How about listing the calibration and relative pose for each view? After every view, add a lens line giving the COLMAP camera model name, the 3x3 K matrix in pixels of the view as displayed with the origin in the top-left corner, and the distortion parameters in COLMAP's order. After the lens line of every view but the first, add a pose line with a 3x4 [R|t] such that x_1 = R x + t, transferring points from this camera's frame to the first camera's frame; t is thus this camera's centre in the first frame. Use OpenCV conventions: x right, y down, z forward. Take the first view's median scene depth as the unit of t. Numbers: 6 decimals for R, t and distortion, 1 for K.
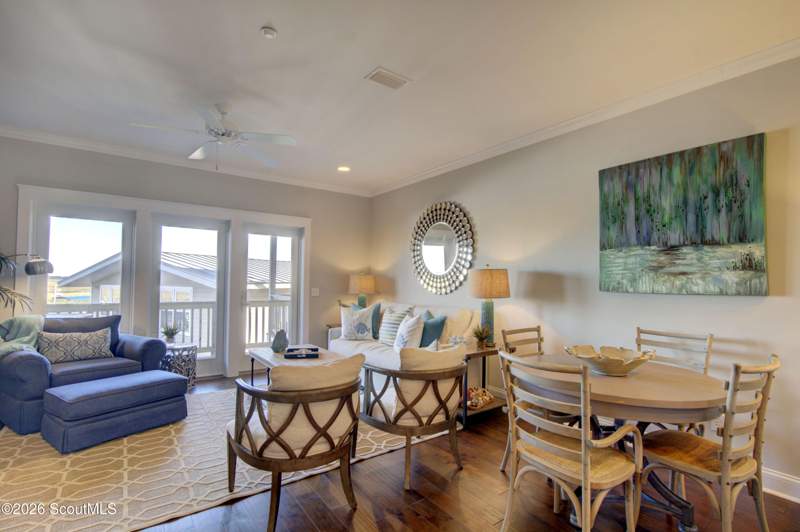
lens RADIAL K [[374.7, 0, 398.7], [0, 374.7, 267.7], [0, 0, 1]] dist [0.006241, -0.000078]
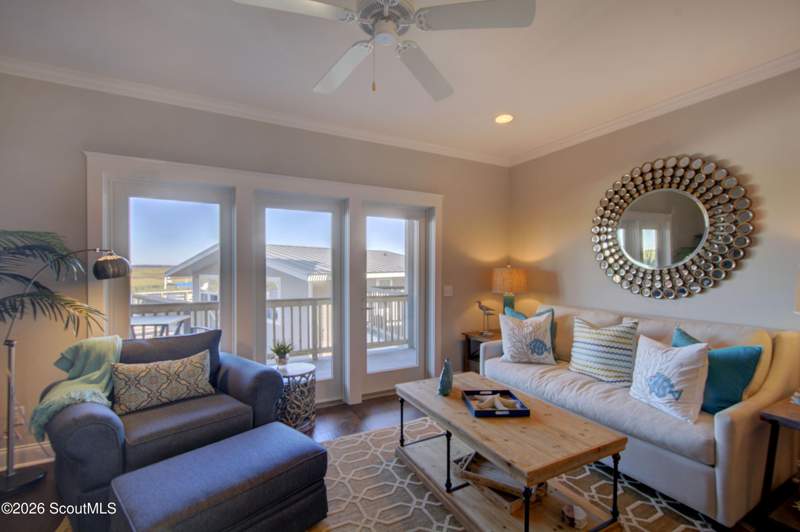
lens RADIAL K [[342.4, 0, 401.8], [0, 342.4, 266.6], [0, 0, 1]] dist [-0.003005, 0.001056]
pose [[0.990363, -0.009082, -0.138195, -0.262044], [0.013981, 0.999306, 0.034520, -0.013140], [0.137786, -0.036119, 0.989803, 0.346844]]
